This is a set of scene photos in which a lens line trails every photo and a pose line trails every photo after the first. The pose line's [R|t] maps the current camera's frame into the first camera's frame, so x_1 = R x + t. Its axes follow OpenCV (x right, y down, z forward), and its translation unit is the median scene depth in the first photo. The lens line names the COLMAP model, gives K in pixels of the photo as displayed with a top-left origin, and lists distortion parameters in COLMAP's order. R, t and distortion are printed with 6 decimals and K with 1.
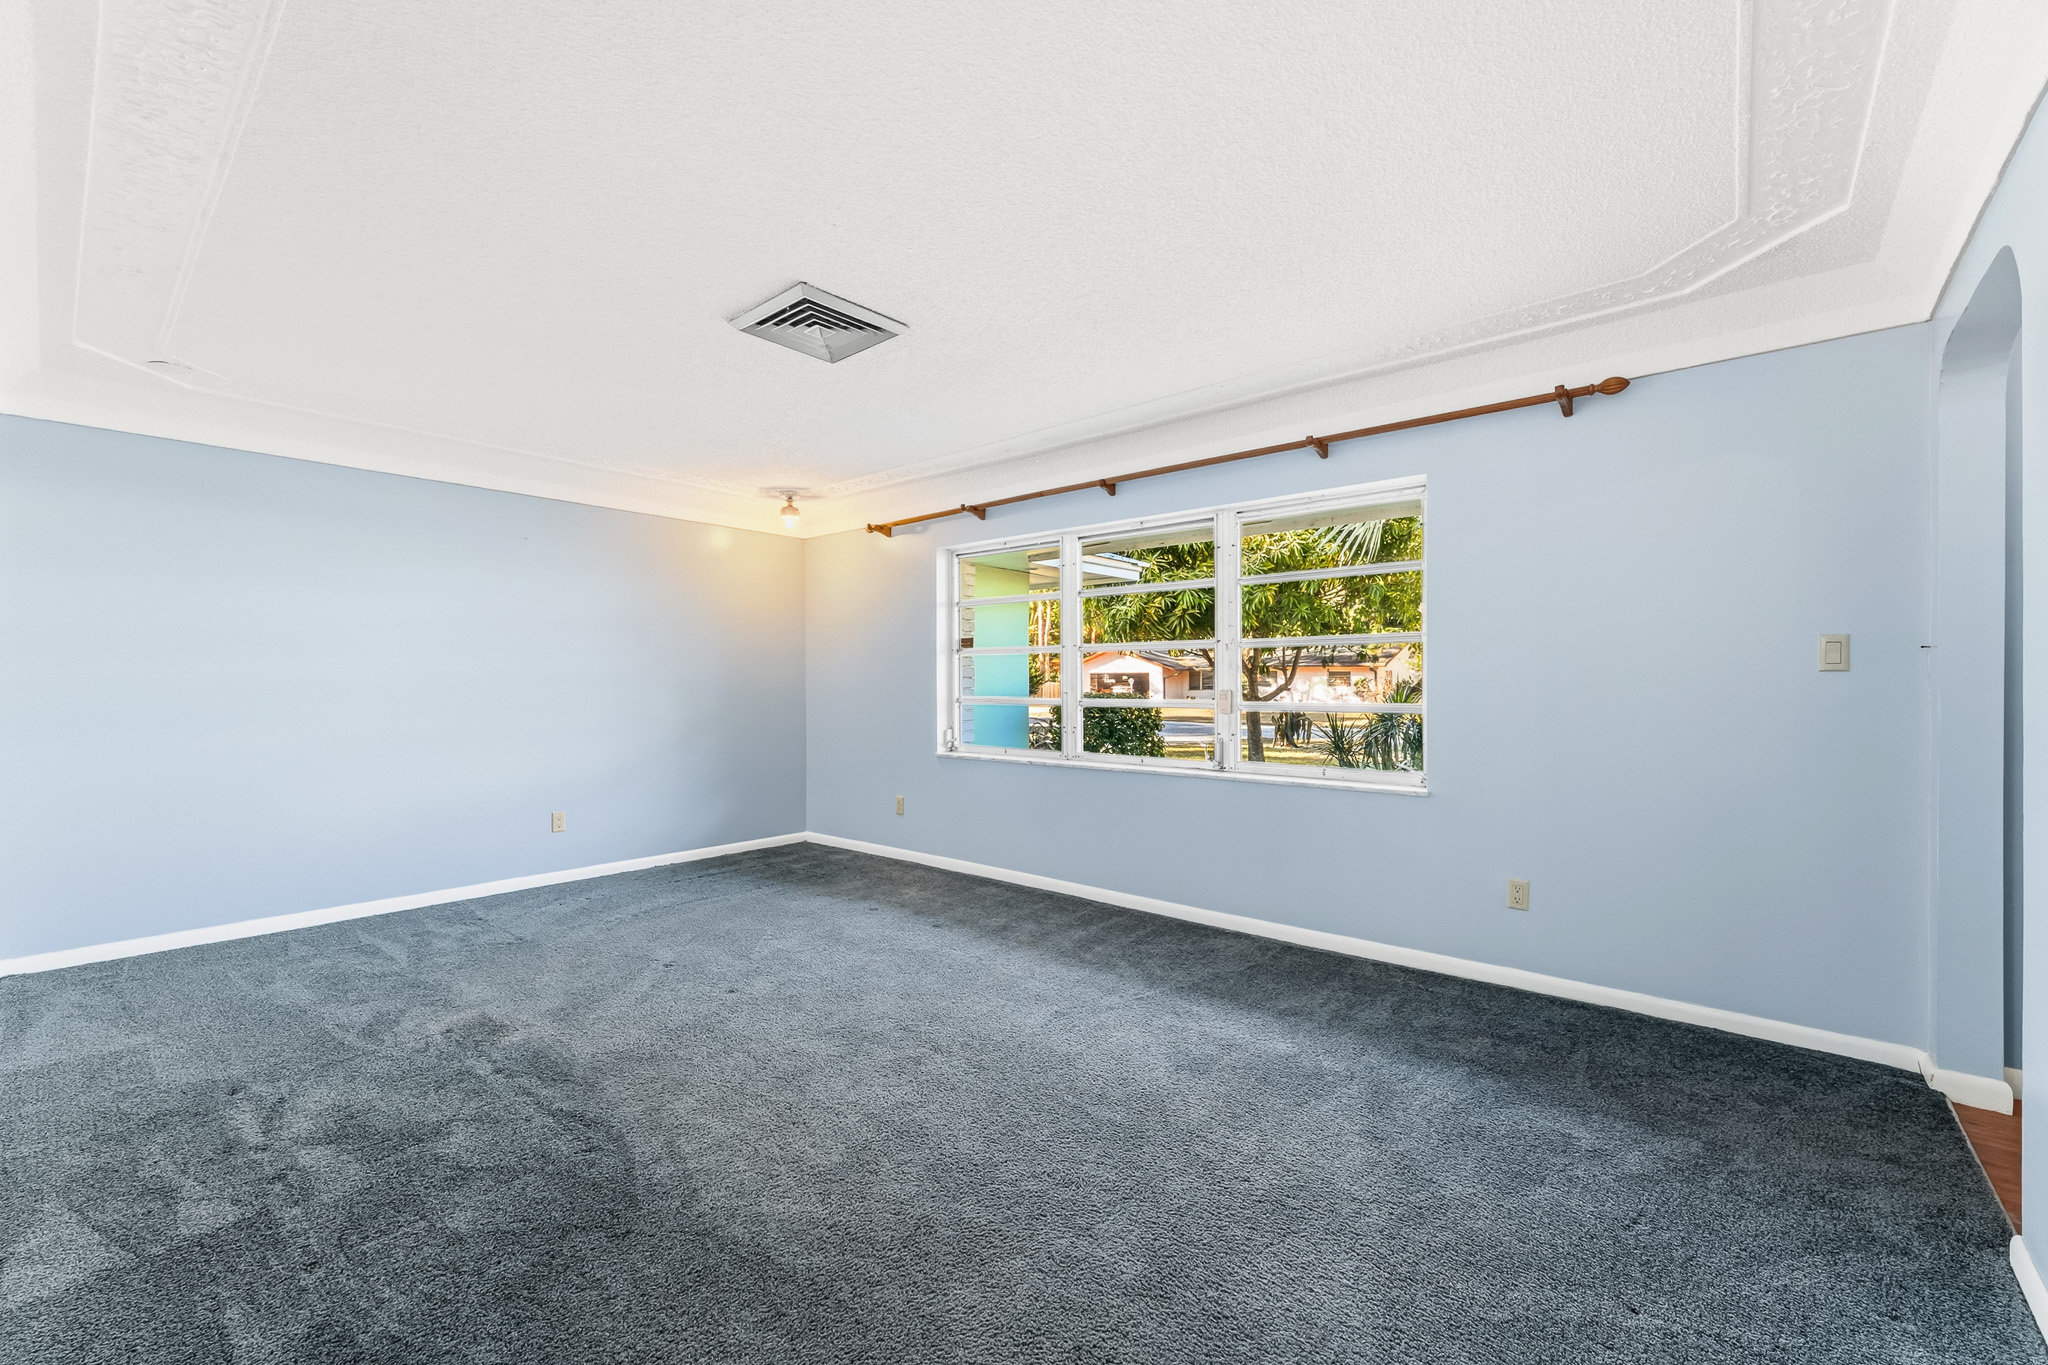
lens RADIAL K [[812.8, 0, 1014.5], [0, 812.8, 684.9], [0, 0, 1]] dist [0.001568, 0.000200]
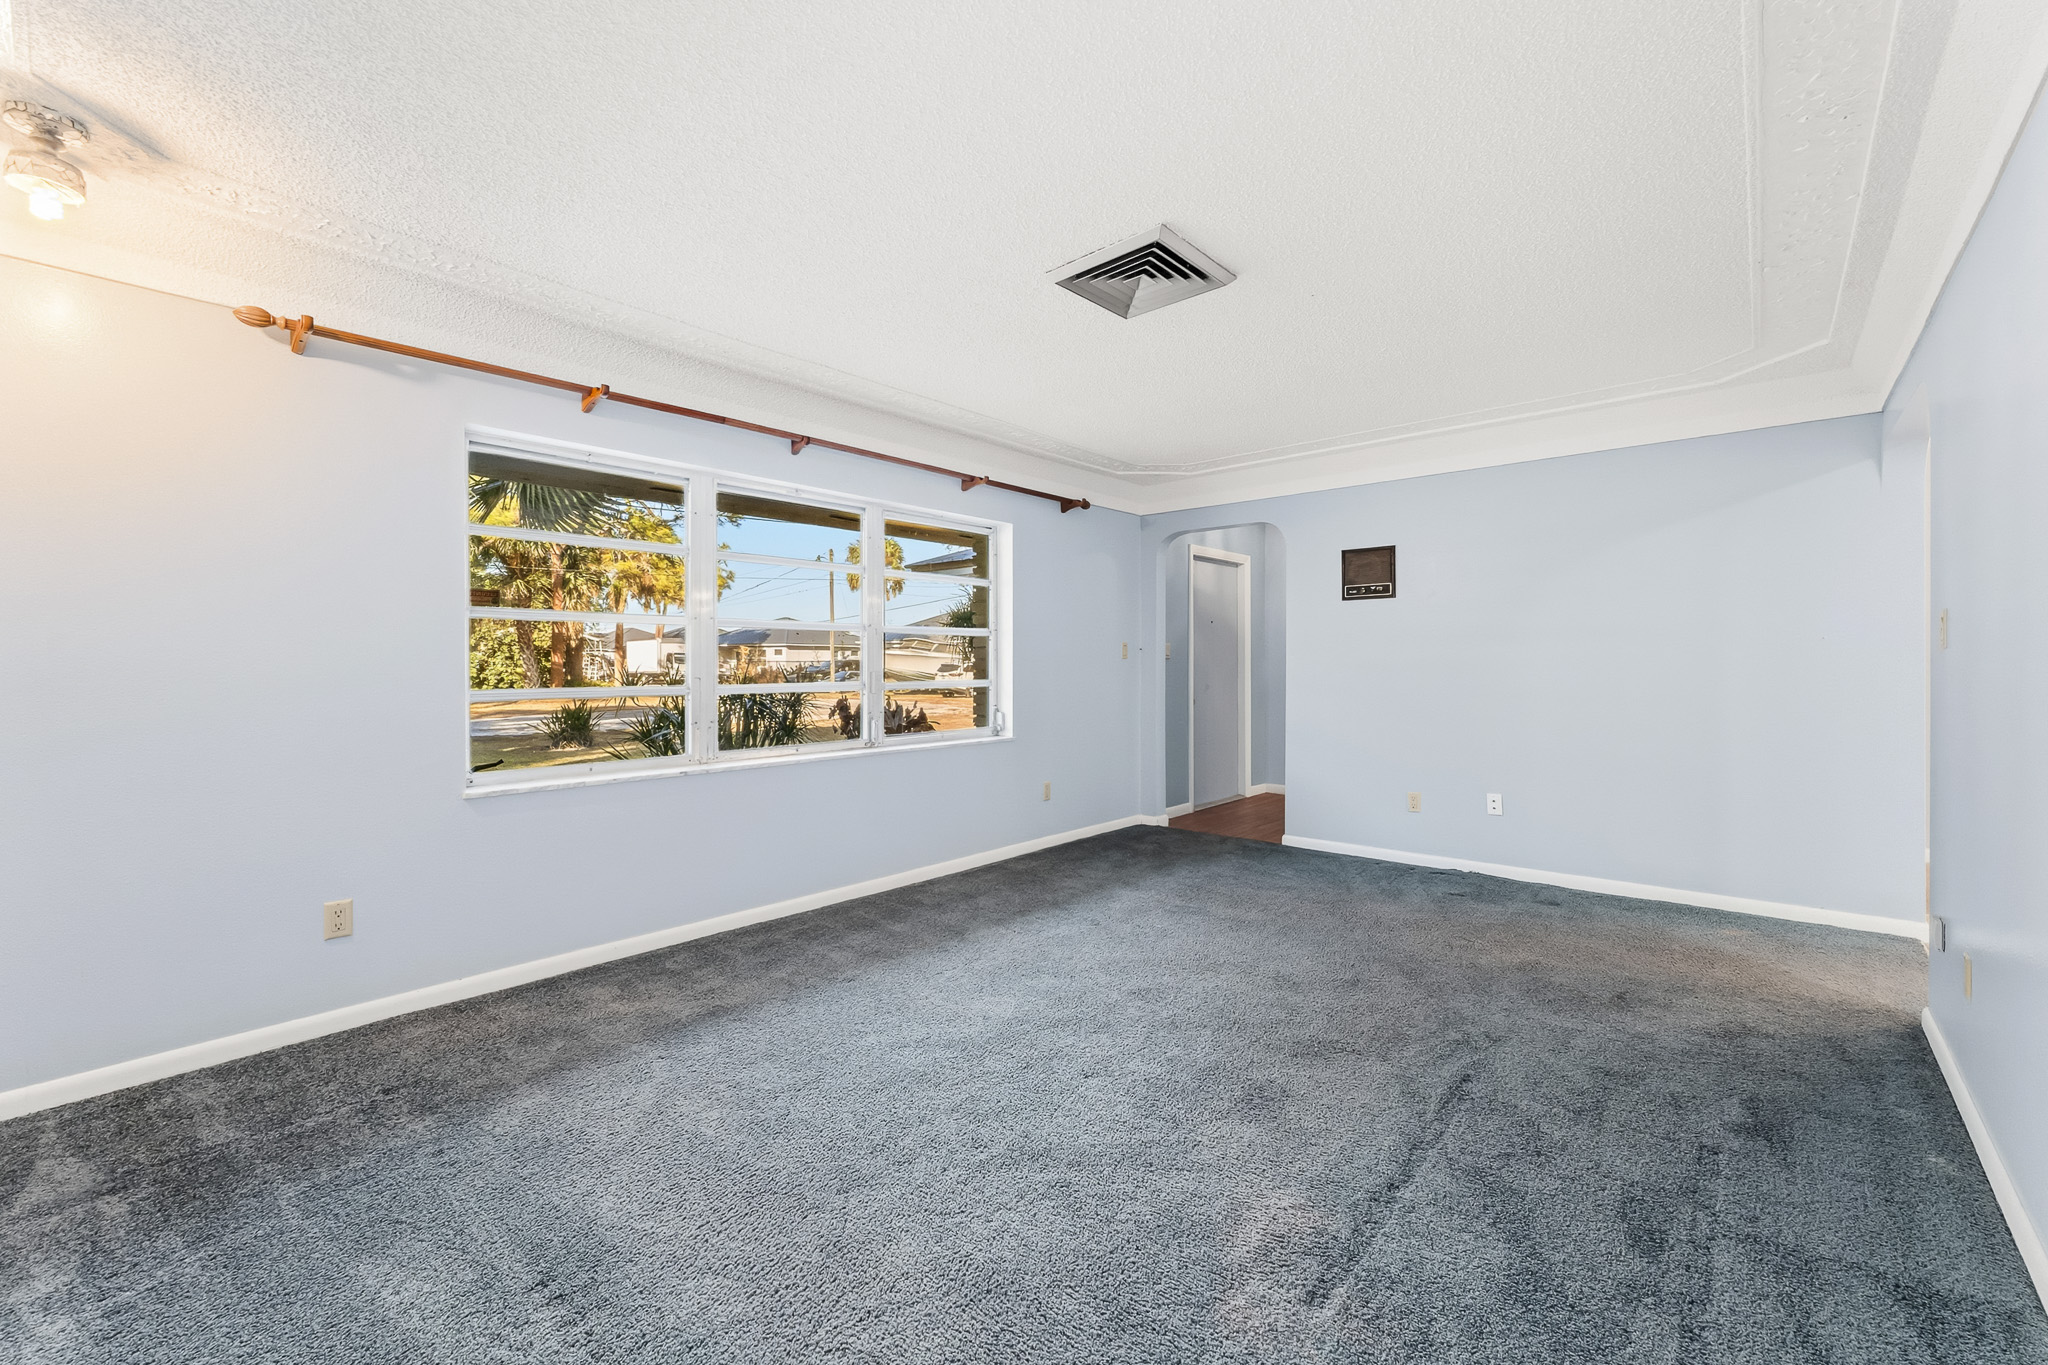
lens RADIAL K [[846.6, 0, 1026.3], [0, 846.6, 672.4], [0, 0, 1]] dist [0.000491, 0.000063]
pose [[0.017105, -0.000333, 0.999854, -0.860583], [0.017546, 0.999846, 0.000032, 0.010835], [-0.999700, 0.017543, 0.017108, 0.789067]]
